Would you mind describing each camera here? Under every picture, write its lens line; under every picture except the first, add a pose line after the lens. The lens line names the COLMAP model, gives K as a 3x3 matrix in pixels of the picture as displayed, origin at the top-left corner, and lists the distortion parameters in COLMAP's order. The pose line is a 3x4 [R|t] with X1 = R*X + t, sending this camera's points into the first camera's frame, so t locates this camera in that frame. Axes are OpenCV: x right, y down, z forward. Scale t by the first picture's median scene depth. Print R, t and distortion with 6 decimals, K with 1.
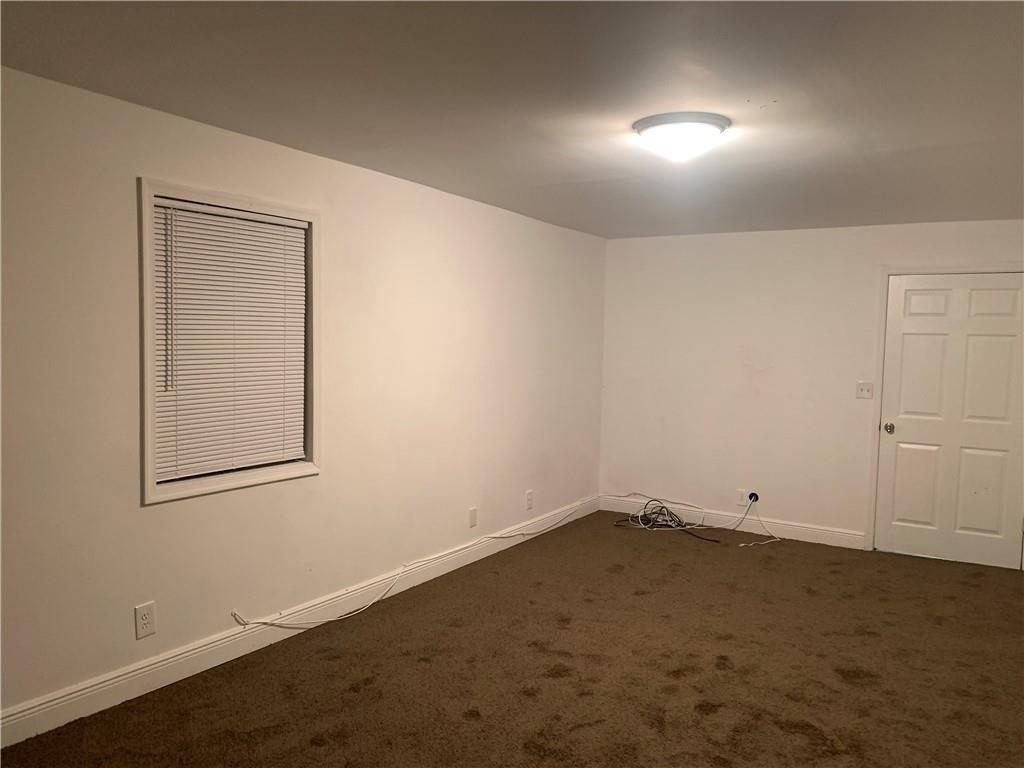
lens RADIAL K [[798.5, 0, 512.0], [0, 798.5, 384.0], [0, 0, 1]] dist [0.038609, -0.041353]
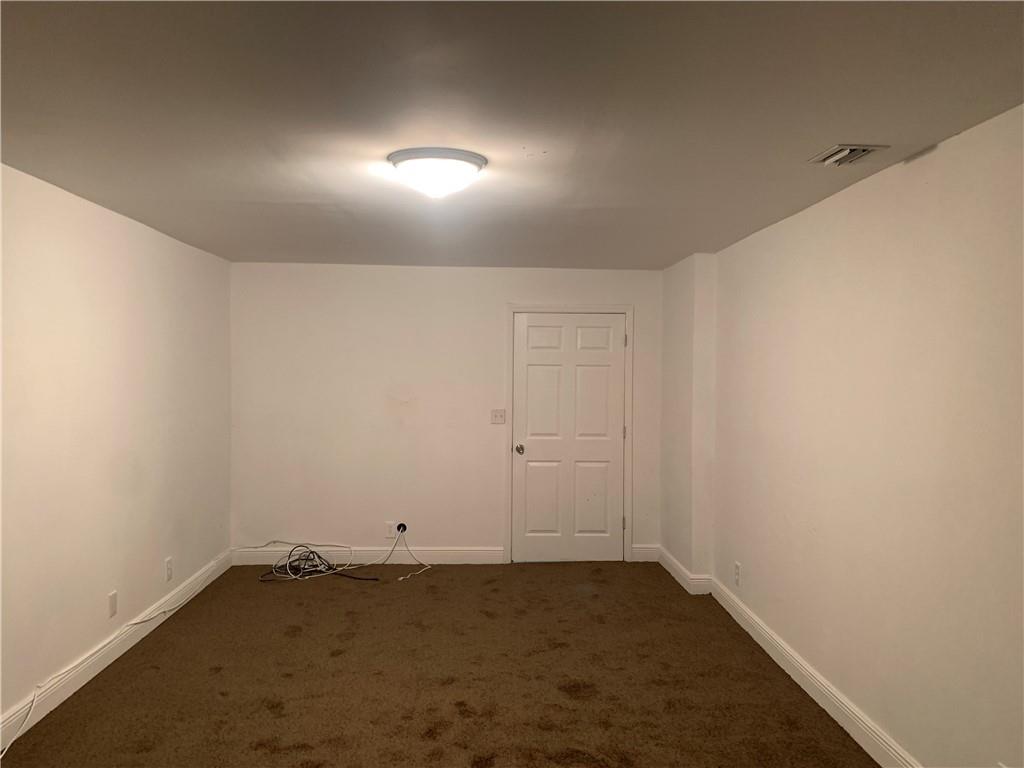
lens RADIAL K [[798.5, 0, 512.0], [0, 798.5, 384.0], [0, 0, 1]] dist [0.038609, -0.041353]
pose [[0.832187, -0.034034, 0.553449, -0.189939], [0.047701, 0.998808, -0.010305, -0.032357], [-0.552439, 0.034976, 0.832819, 0.119253]]
